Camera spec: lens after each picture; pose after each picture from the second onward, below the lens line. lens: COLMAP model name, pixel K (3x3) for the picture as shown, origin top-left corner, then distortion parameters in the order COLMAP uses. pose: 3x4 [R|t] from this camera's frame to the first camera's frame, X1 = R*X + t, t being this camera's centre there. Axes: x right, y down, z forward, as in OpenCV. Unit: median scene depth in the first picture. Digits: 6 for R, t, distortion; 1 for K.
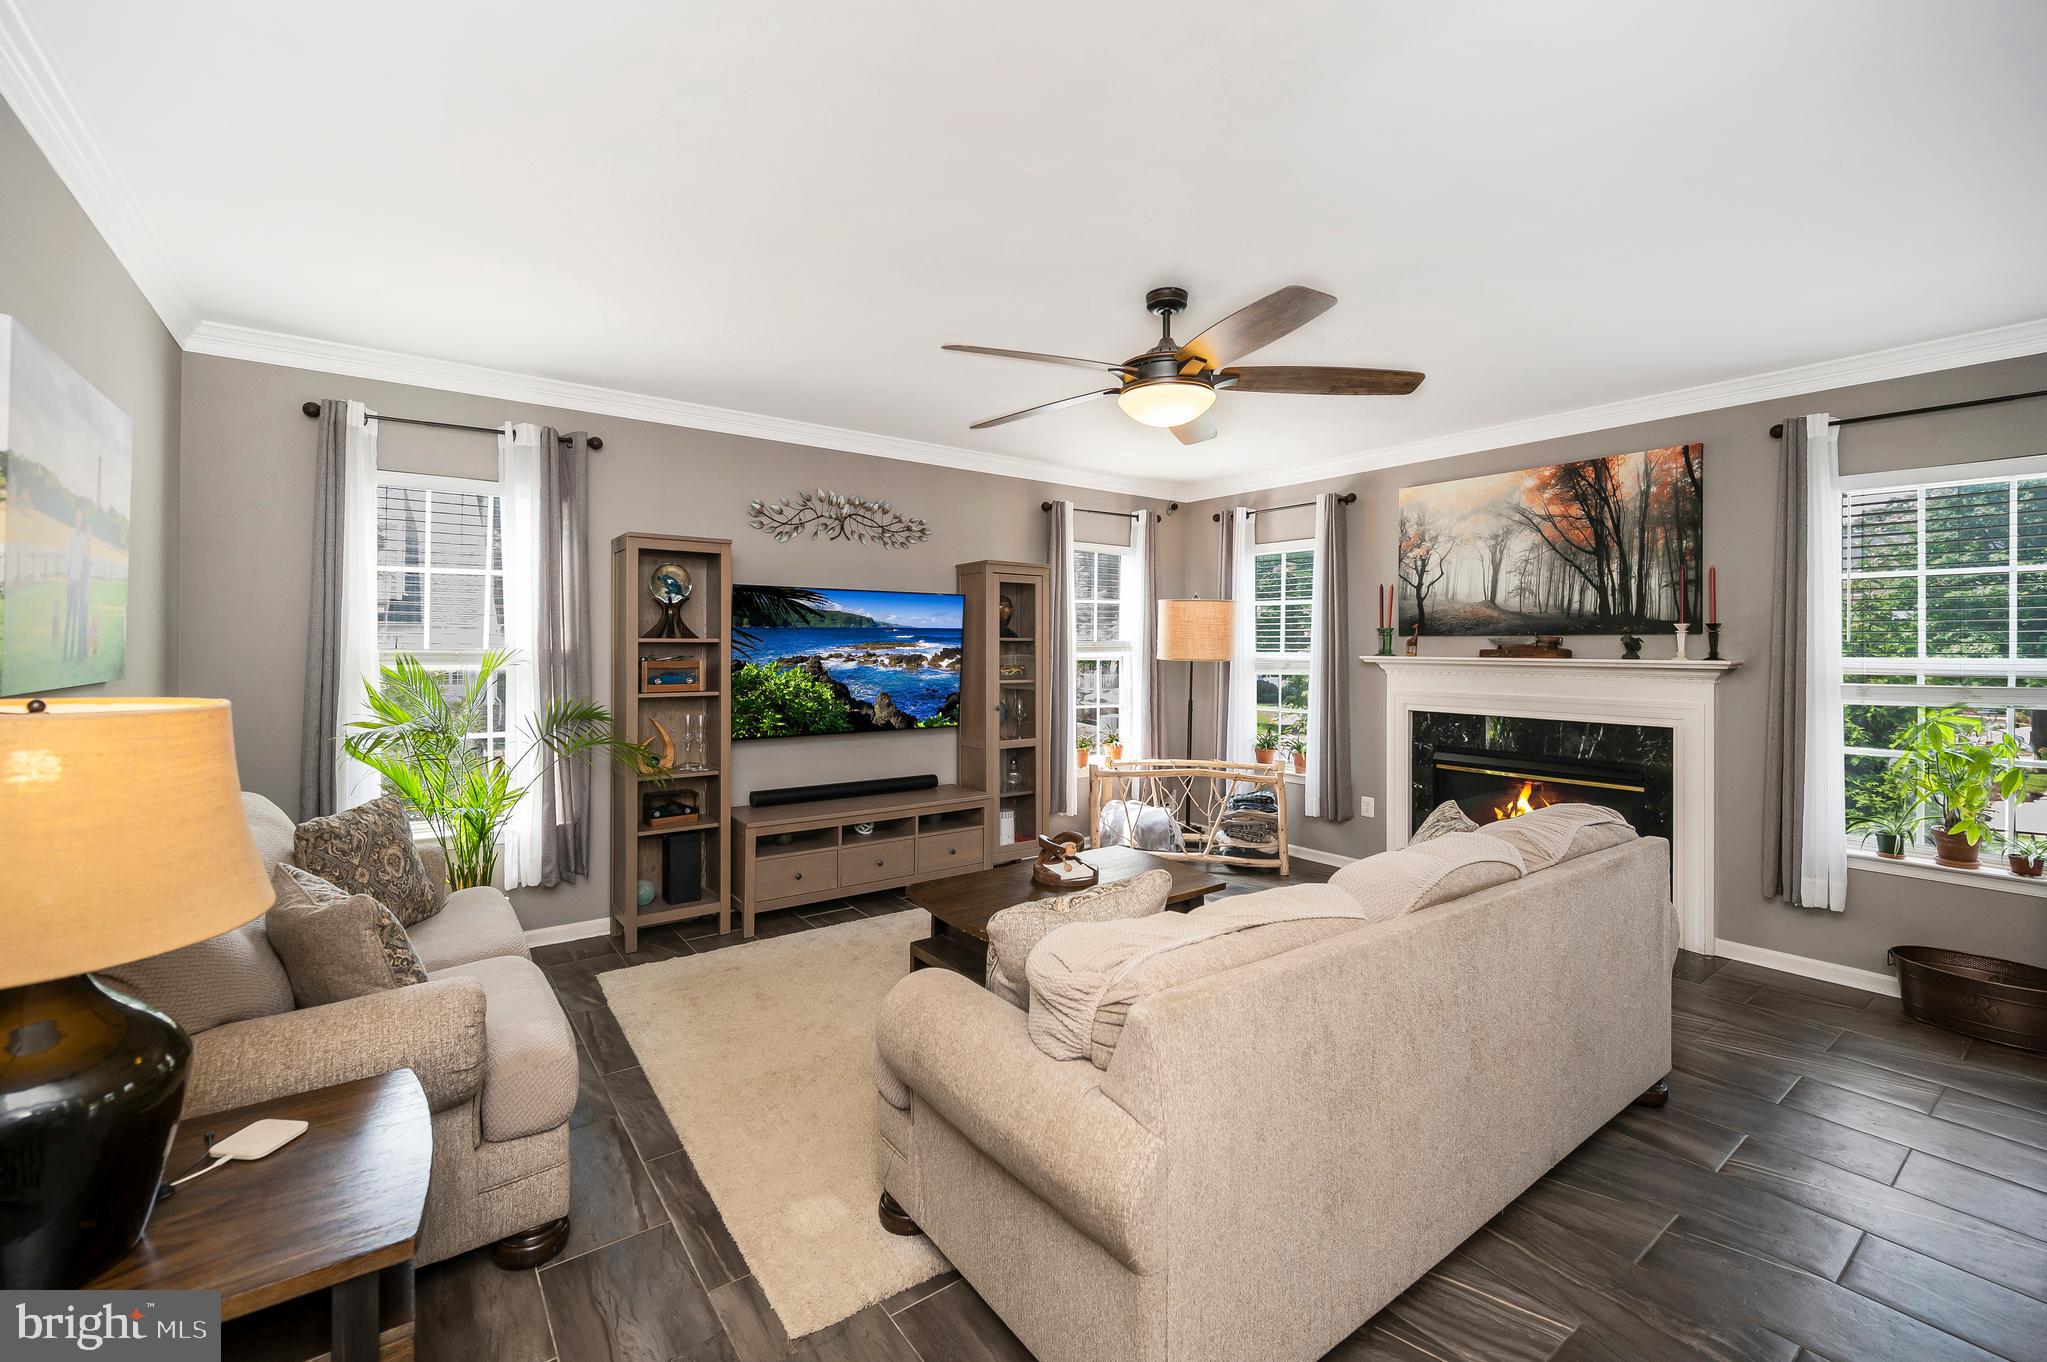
lens RADIAL K [[851.6, 0, 1006.3], [0, 851.6, 639.6], [0, 0, 1]] dist [0.000975, -0.000045]
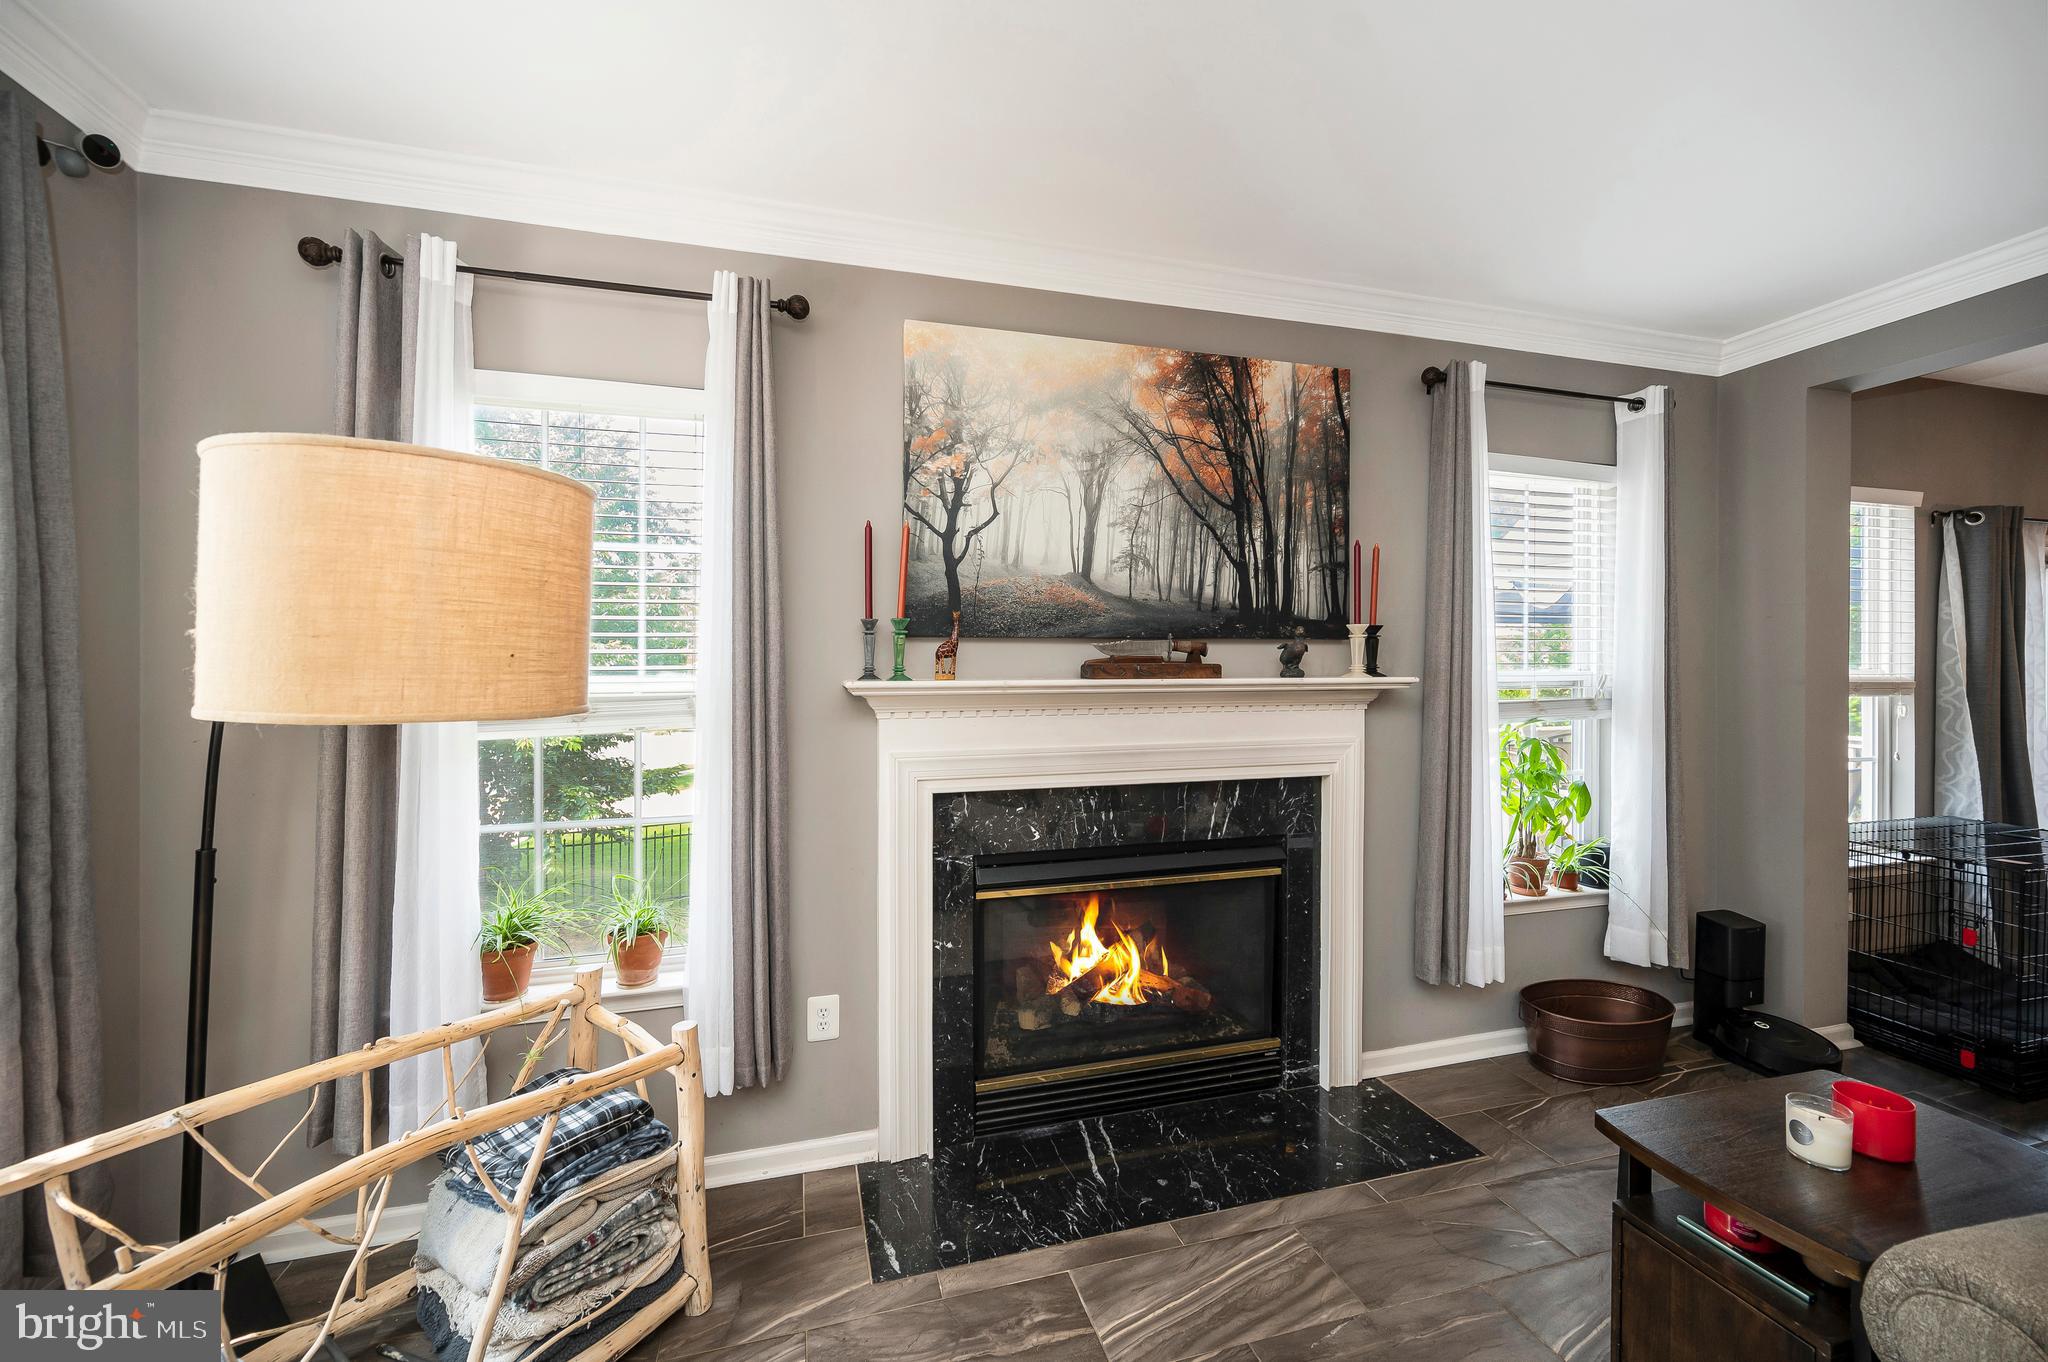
lens RADIAL K [[834.8, 0, 1058.7], [0, 834.8, 669.9], [0, 0, 1]] dist [-0.000502, 0.000072]
pose [[0.340541, -0.020713, 0.940001, 0.068437], [-0.005697, 0.999693, 0.024093, 0.002581], [-0.940212, -0.013560, 0.340319, 0.881002]]
